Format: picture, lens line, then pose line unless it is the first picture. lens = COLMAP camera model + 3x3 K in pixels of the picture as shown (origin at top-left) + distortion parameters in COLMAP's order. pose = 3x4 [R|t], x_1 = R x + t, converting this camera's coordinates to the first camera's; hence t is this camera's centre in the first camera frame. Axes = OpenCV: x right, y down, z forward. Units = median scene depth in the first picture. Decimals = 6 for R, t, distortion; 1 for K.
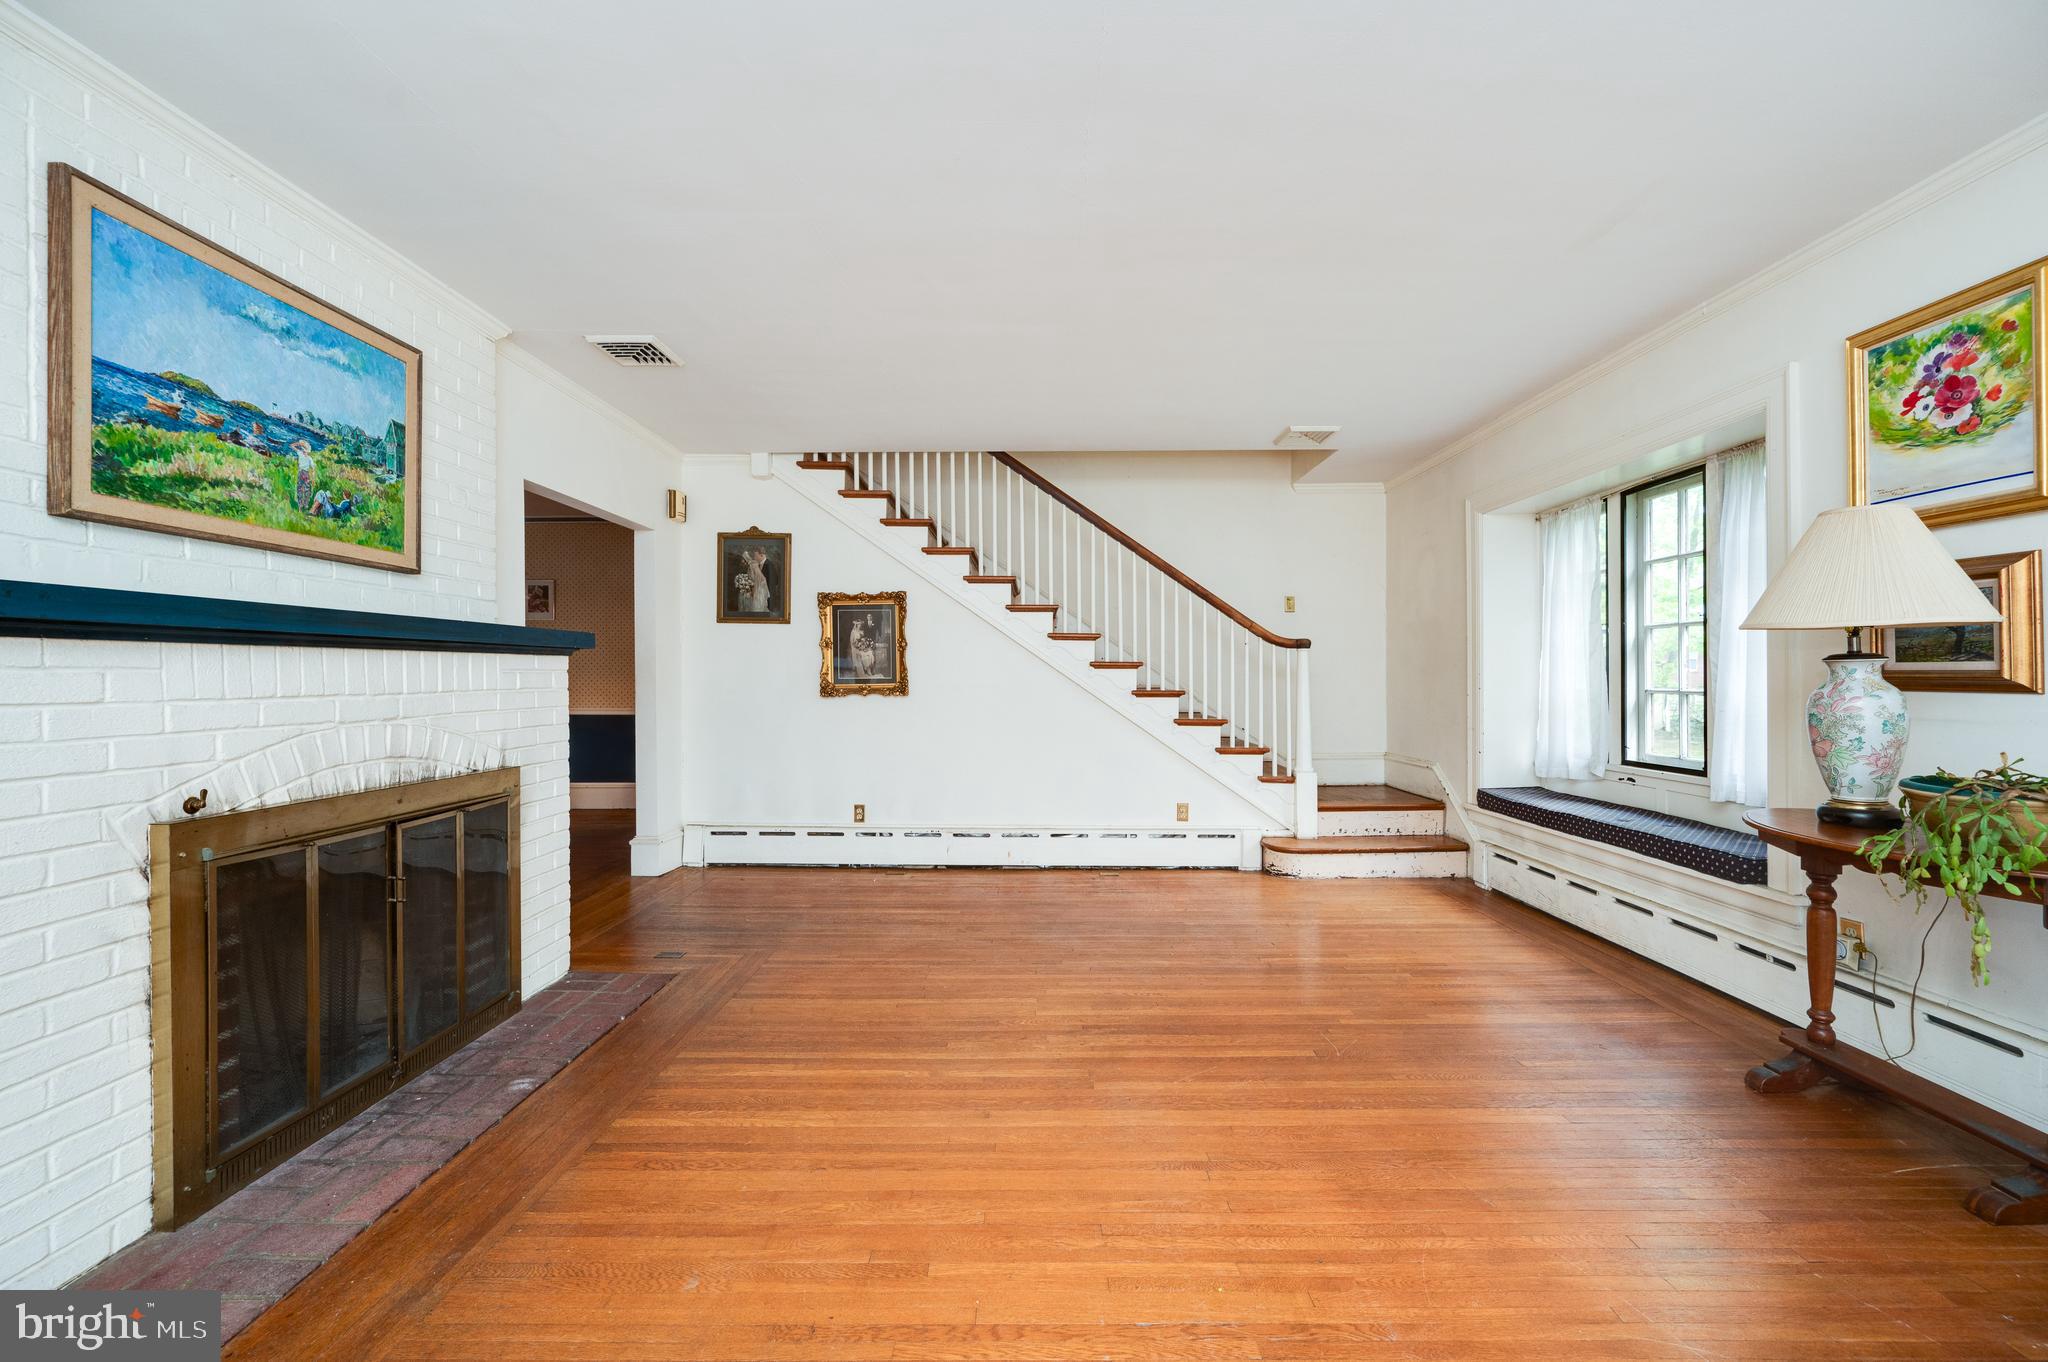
lens RADIAL K [[800.8, 0, 1014.3], [0, 800.8, 677.5], [0, 0, 1]] dist [-0.000523, -0.000386]
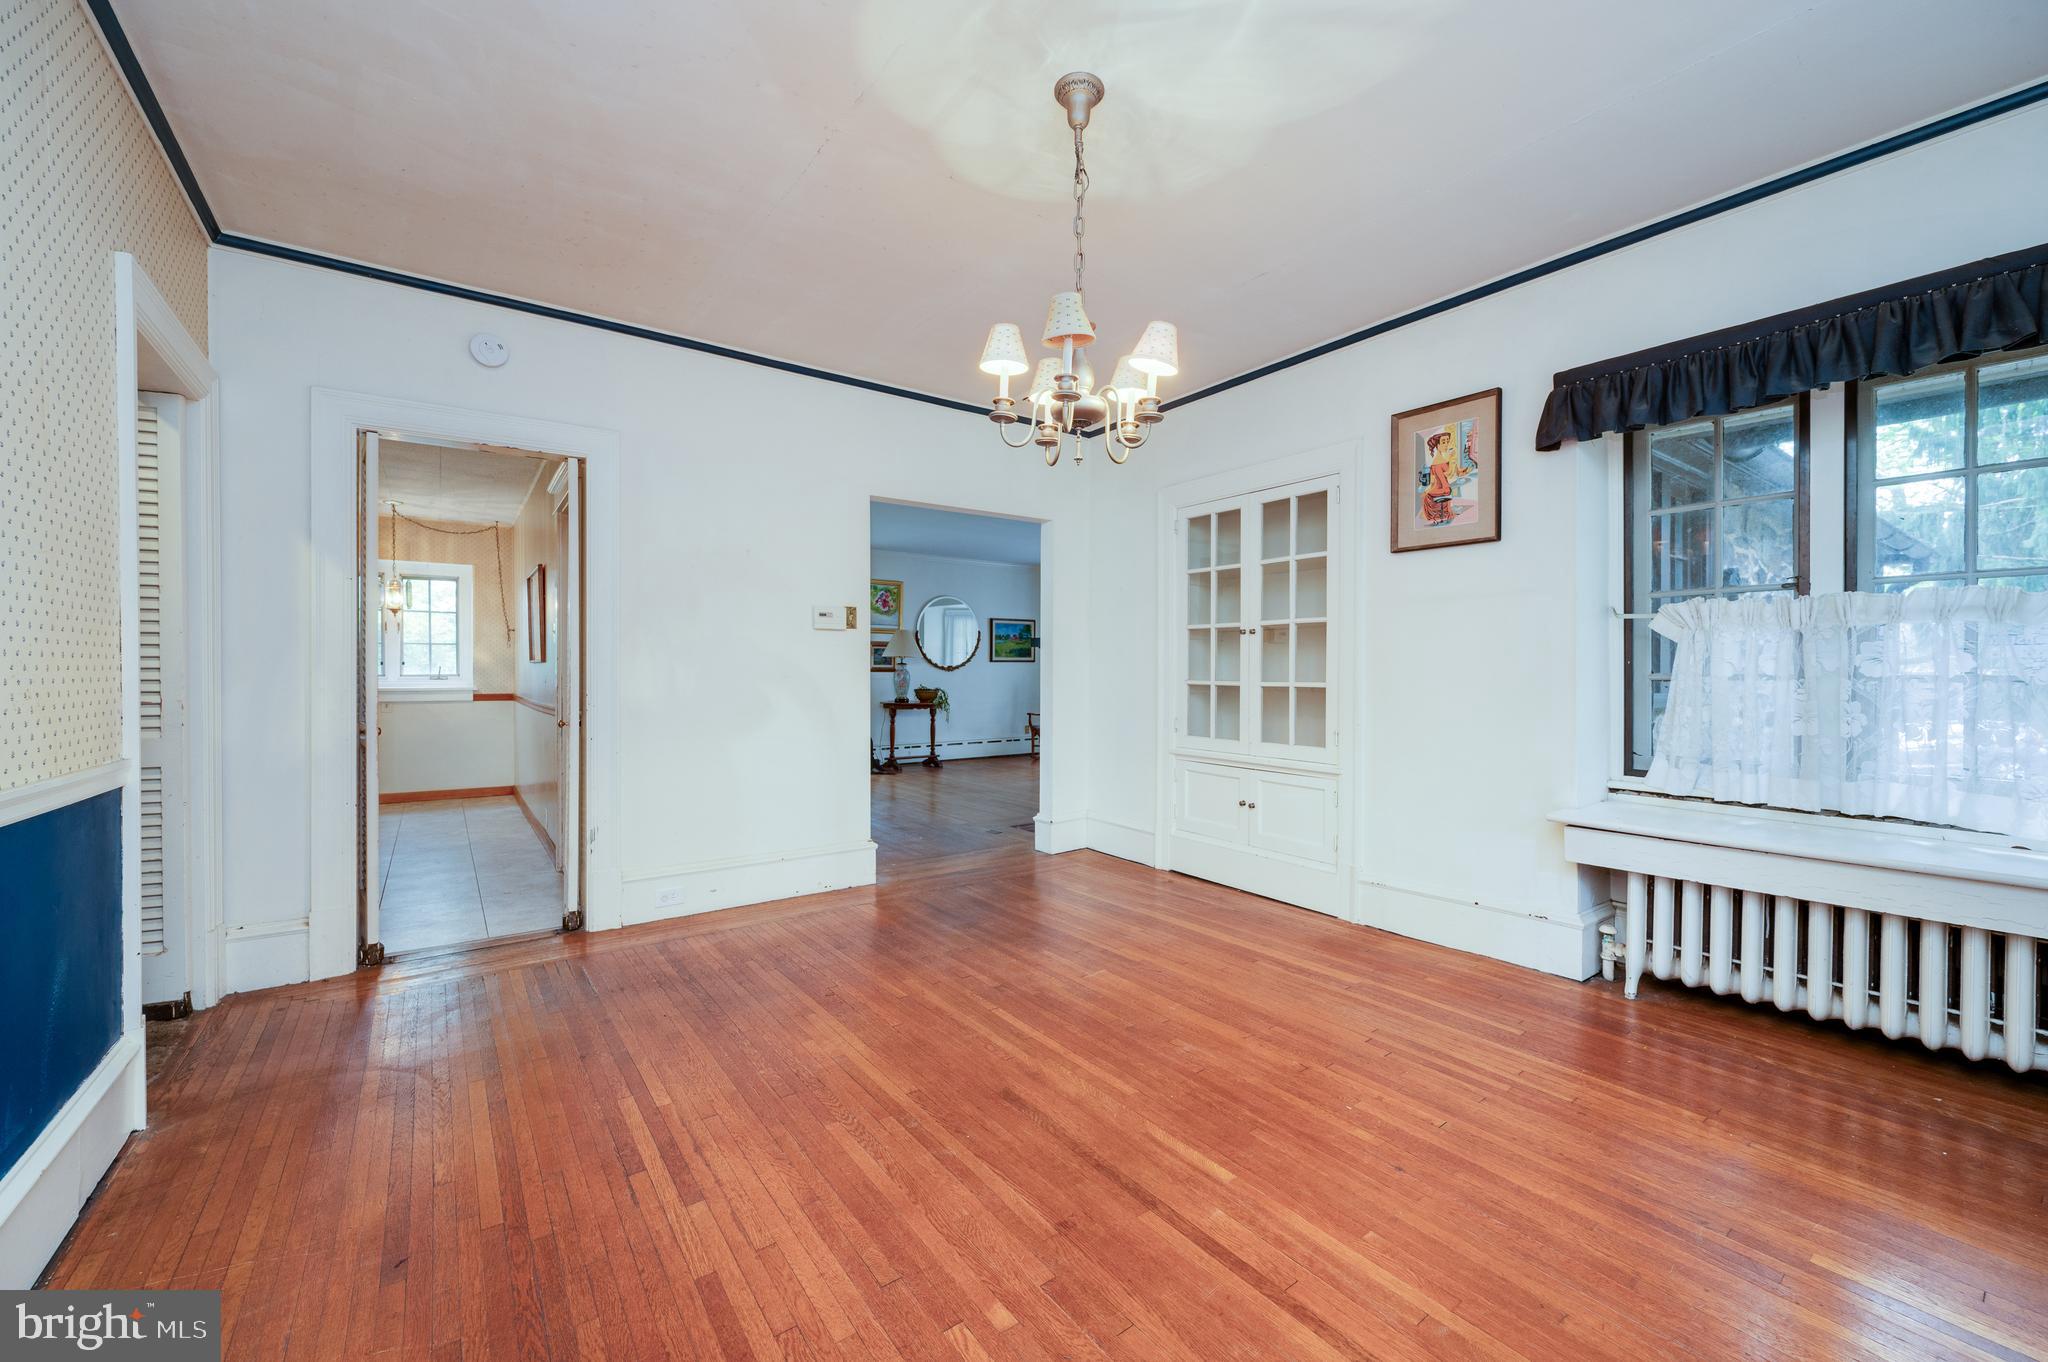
lens RADIAL K [[800.8, 0, 1014.3], [0, 800.8, 677.5], [0, 0, 1]] dist [-0.000523, -0.000386]
pose [[-0.591941, -0.004046, 0.805971, -2.416695], [0.000005, 0.999987, 0.005024, 0.024100], [-0.805981, 0.002978, -0.591934, 2.637056]]
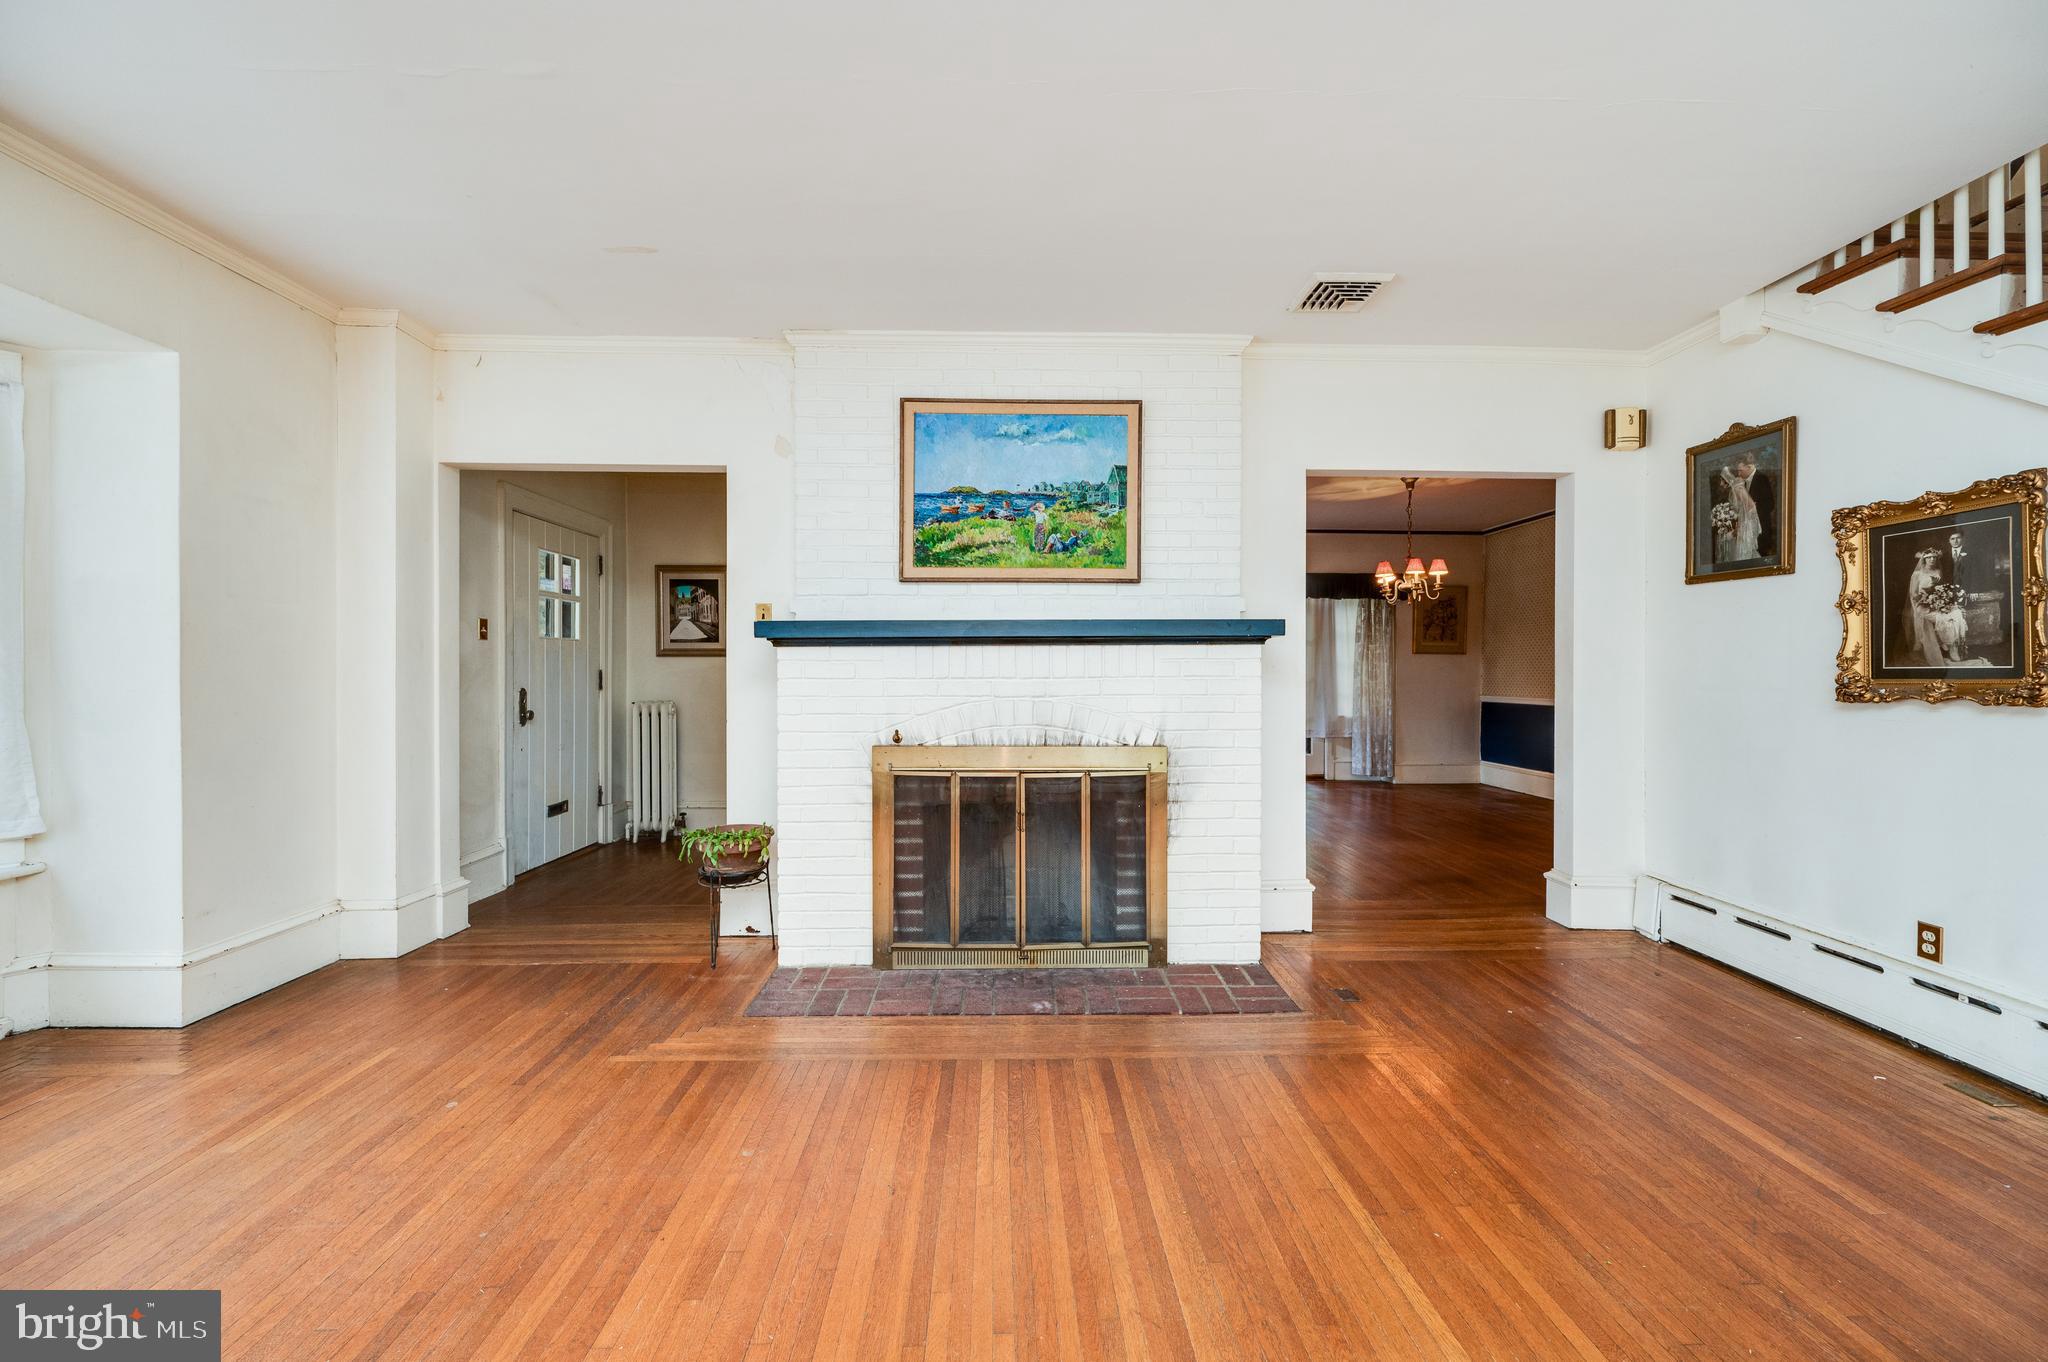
lens RADIAL K [[803.8, 0, 1041.1], [0, 803.8, 675.6], [0, 0, 1]] dist [-0.000605, -0.000119]
pose [[0.058971, 0.008219, -0.998226, 0.530366], [-0.001304, 0.999966, 0.008156, 0.004984], [0.998259, 0.000821, 0.058979, 0.850356]]
